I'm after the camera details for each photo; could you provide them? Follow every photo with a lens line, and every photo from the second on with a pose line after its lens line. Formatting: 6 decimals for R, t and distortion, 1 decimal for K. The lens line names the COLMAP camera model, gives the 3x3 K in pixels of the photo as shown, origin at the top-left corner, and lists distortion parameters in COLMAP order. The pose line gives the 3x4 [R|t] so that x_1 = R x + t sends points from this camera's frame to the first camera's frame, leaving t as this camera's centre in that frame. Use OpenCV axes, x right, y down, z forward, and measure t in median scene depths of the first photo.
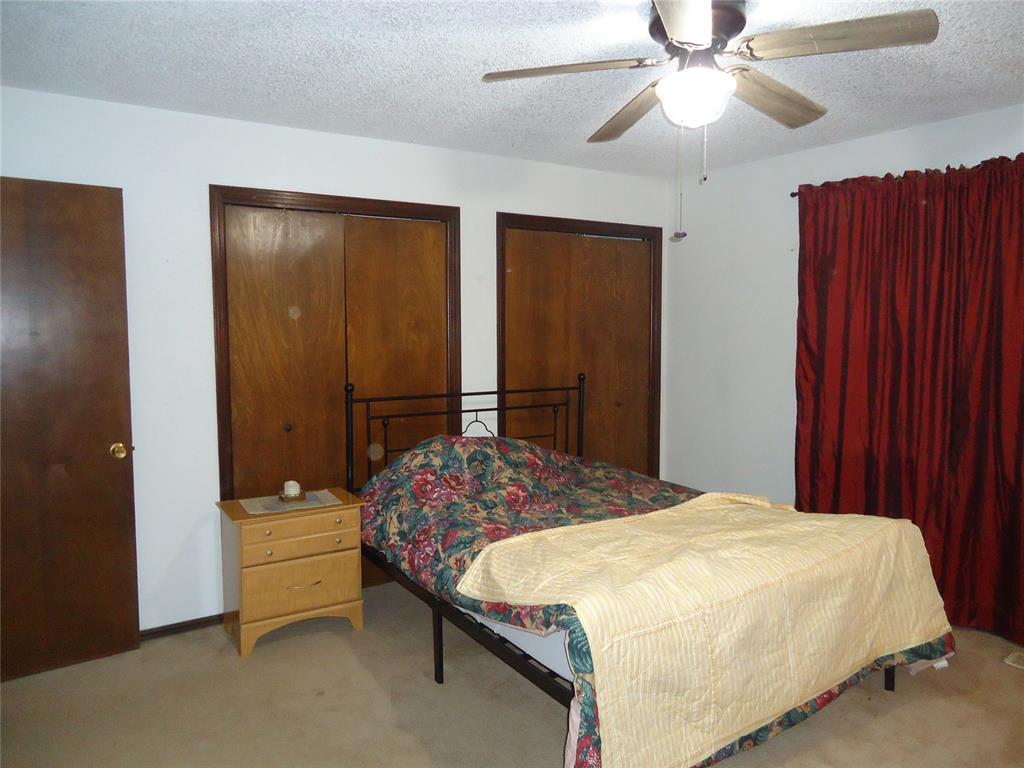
lens RADIAL K [[744.0, 0, 510.4], [0, 744.0, 380.5], [0, 0, 1]] dist [-0.009514, 0.002552]
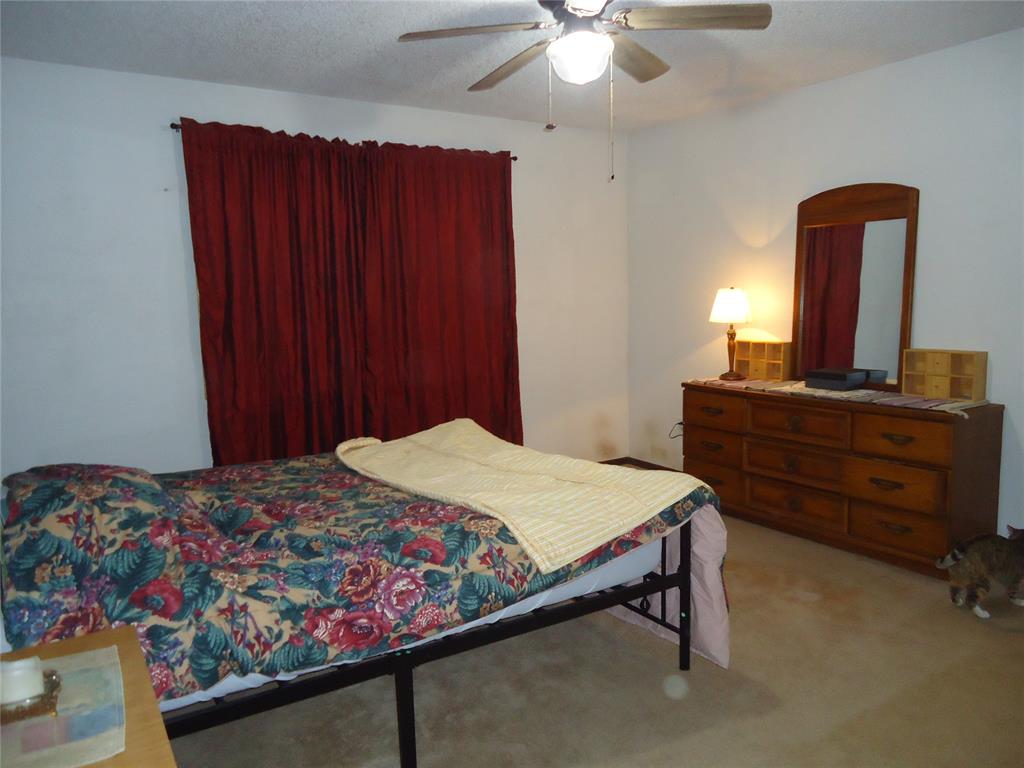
lens RADIAL K [[744.0, 0, 510.4], [0, 744.0, 380.5], [0, 0, 1]] dist [-0.009514, 0.002552]
pose [[0.013924, -0.125683, 0.991973, -0.751775], [0.086286, 0.988519, 0.124035, -0.034602], [-0.996173, 0.083866, 0.024608, 0.853429]]
